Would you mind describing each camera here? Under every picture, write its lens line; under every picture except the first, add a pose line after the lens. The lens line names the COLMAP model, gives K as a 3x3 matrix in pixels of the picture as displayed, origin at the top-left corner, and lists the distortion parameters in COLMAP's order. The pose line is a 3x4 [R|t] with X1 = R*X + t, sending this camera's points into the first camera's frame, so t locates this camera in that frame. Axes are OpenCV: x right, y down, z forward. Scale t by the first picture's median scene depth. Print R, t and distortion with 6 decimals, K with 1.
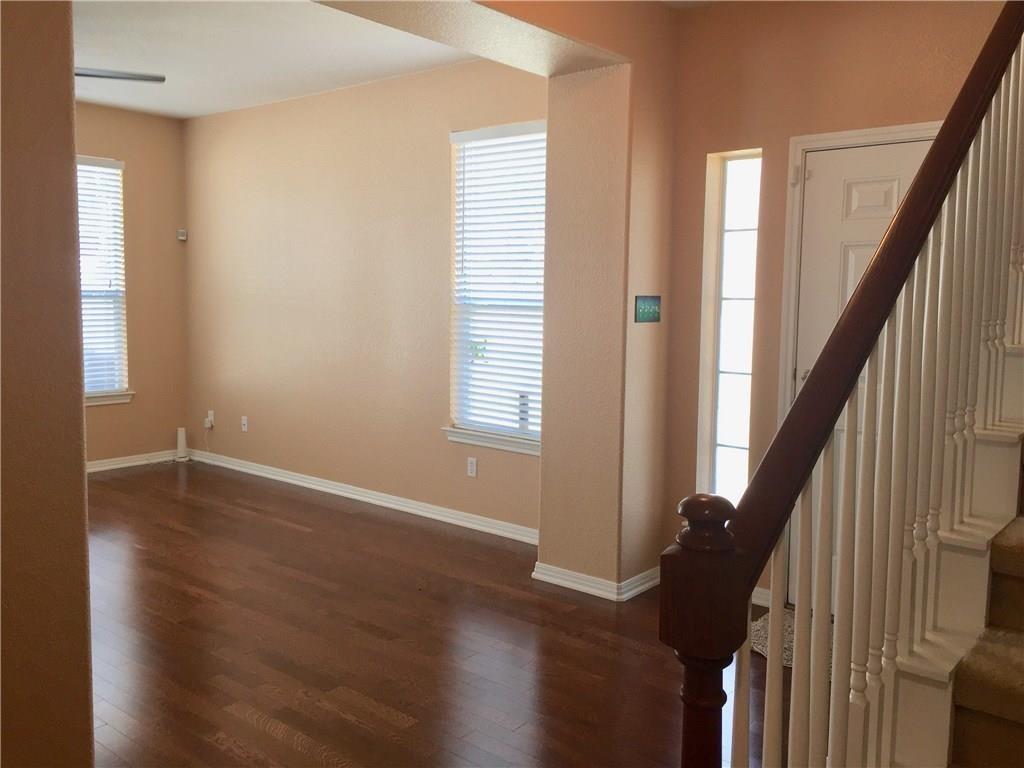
lens RADIAL K [[878.5, 0, 510.8], [0, 878.5, 377.7], [0, 0, 1]] dist [0.073326, -0.076027]
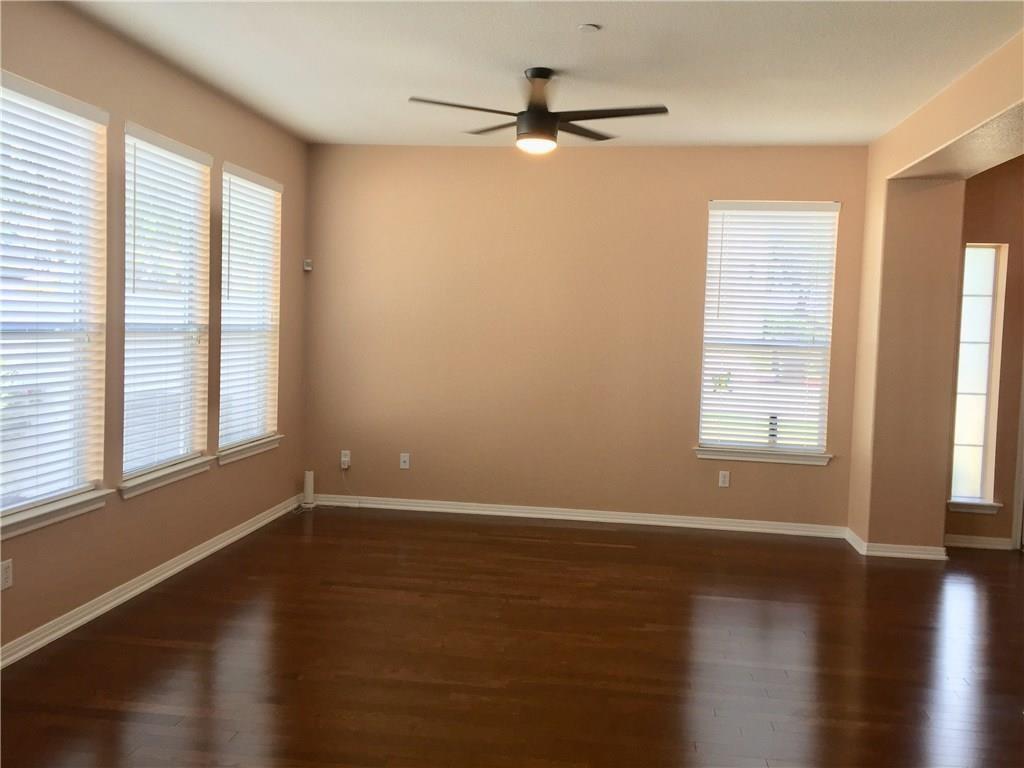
lens RADIAL K [[878.5, 0, 513.5], [0, 878.5, 387.6], [0, 0, 1]] dist [0.073326, -0.076027]
pose [[0.839914, -0.024945, 0.542146, -0.735489], [0.034318, 0.999385, -0.007184, -0.018583], [-0.541633, 0.024639, 0.840254, 0.108443]]
